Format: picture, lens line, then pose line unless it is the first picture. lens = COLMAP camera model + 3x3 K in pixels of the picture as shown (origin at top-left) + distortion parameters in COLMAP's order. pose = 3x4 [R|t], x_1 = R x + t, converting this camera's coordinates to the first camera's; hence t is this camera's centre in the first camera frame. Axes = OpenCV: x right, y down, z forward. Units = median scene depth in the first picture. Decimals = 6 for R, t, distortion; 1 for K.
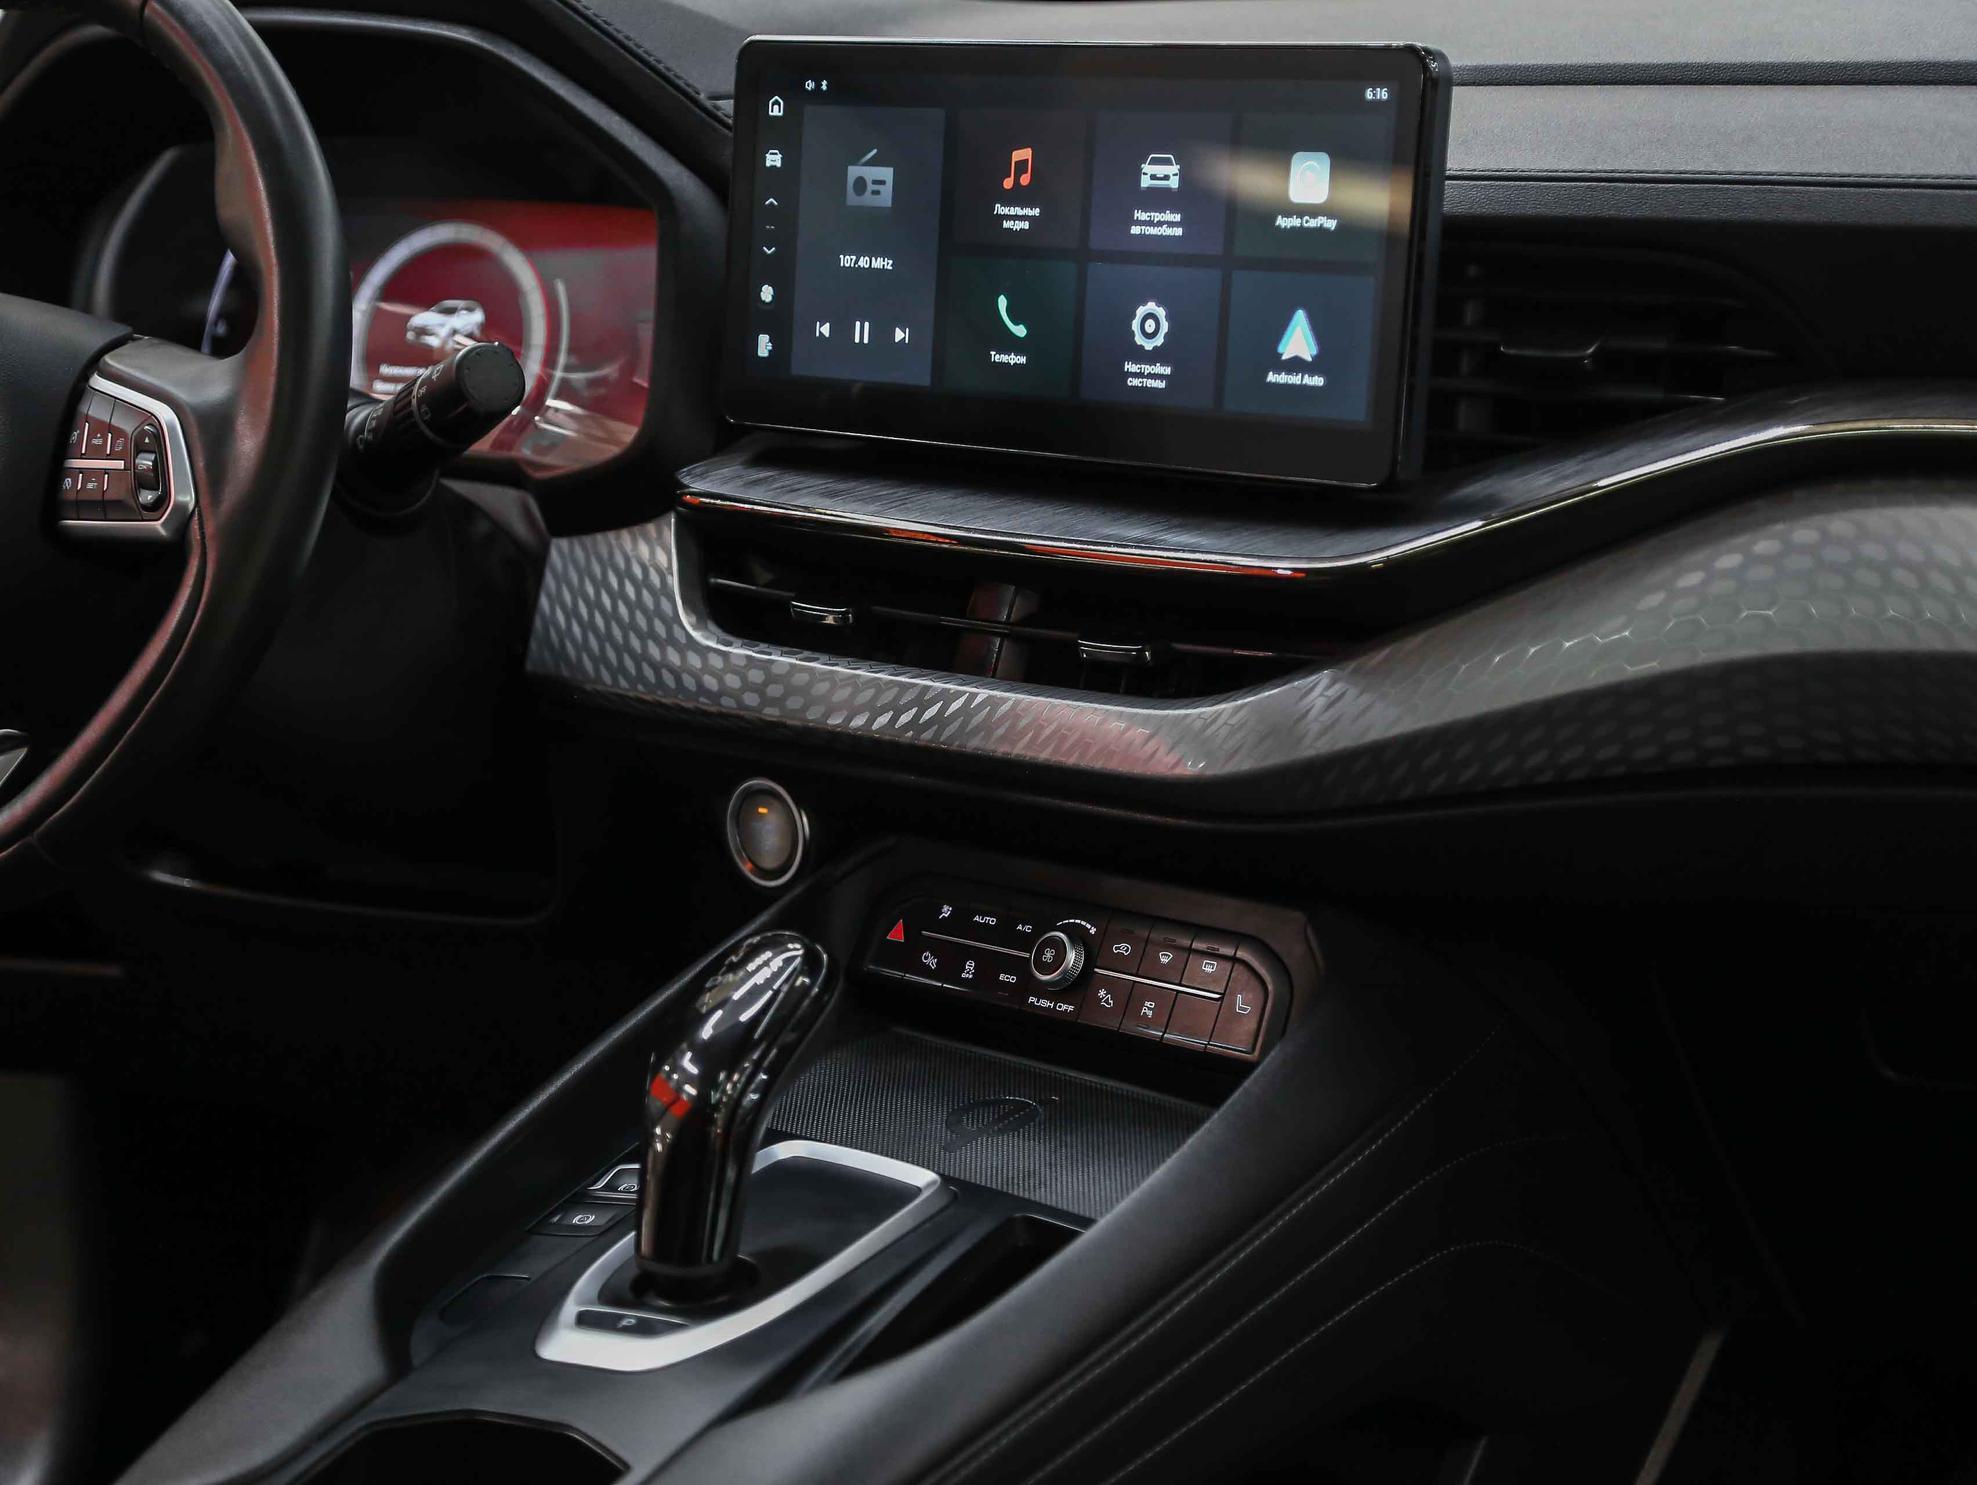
lens RADIAL K [[4275.8, 0, 968.7], [0, 4275.8, 755.4], [0, 0, 1]] dist [0.269821, 0.000000]
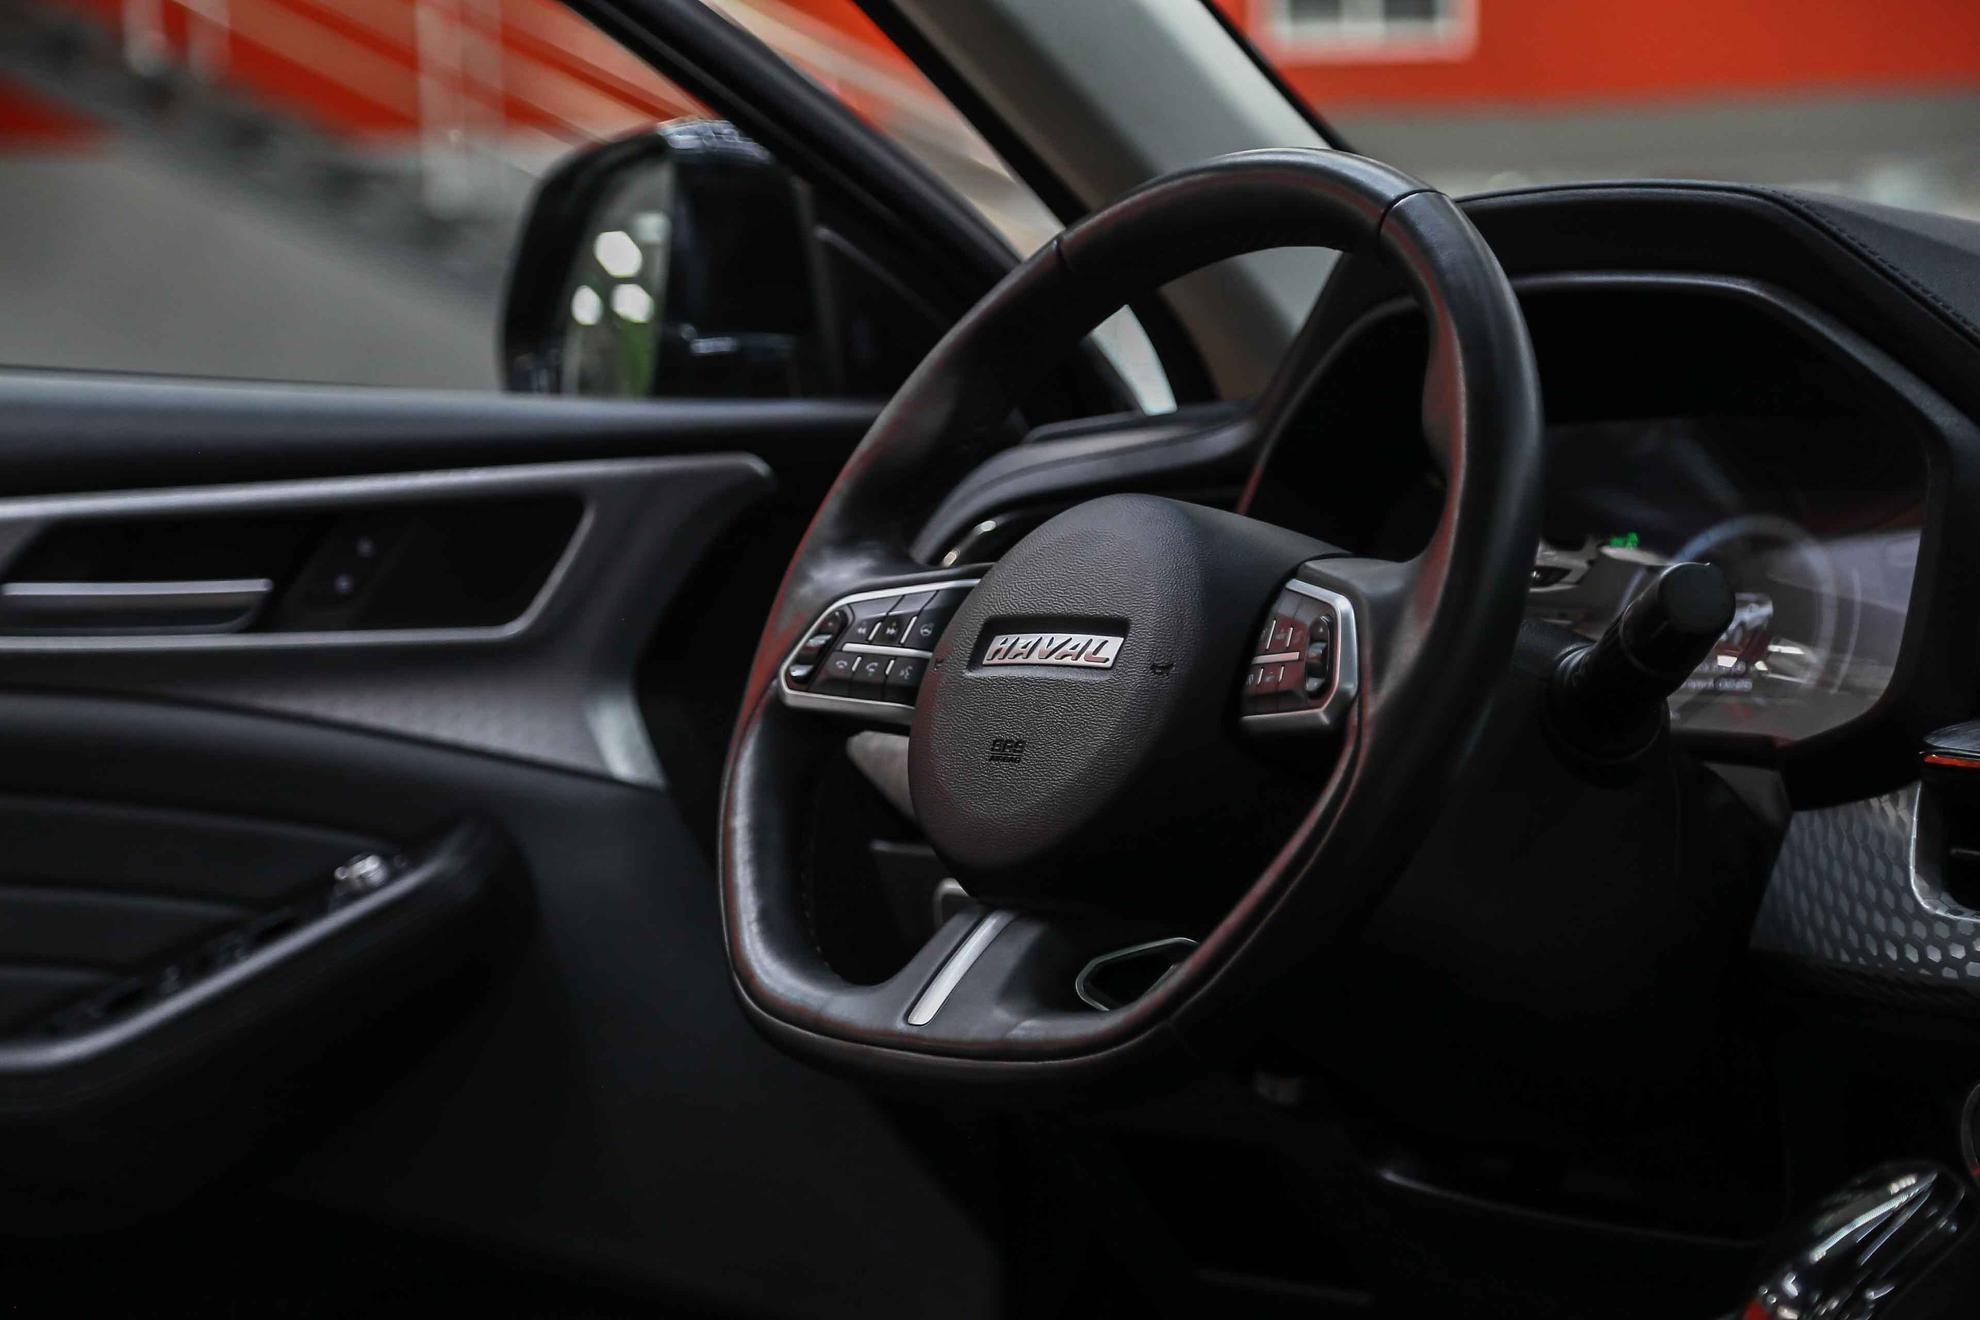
lens RADIAL K [[4538.3, 0, 993.5], [0, 4538.3, 661.7], [0, 0, 1]] dist [0.428473, 0.000000]
pose [[0.930258, 0.038809, -0.364848, 0.115704], [-0.102135, 0.982477, -0.155909, 0.101013], [0.352404, 0.182300, 0.917921, 0.027023]]
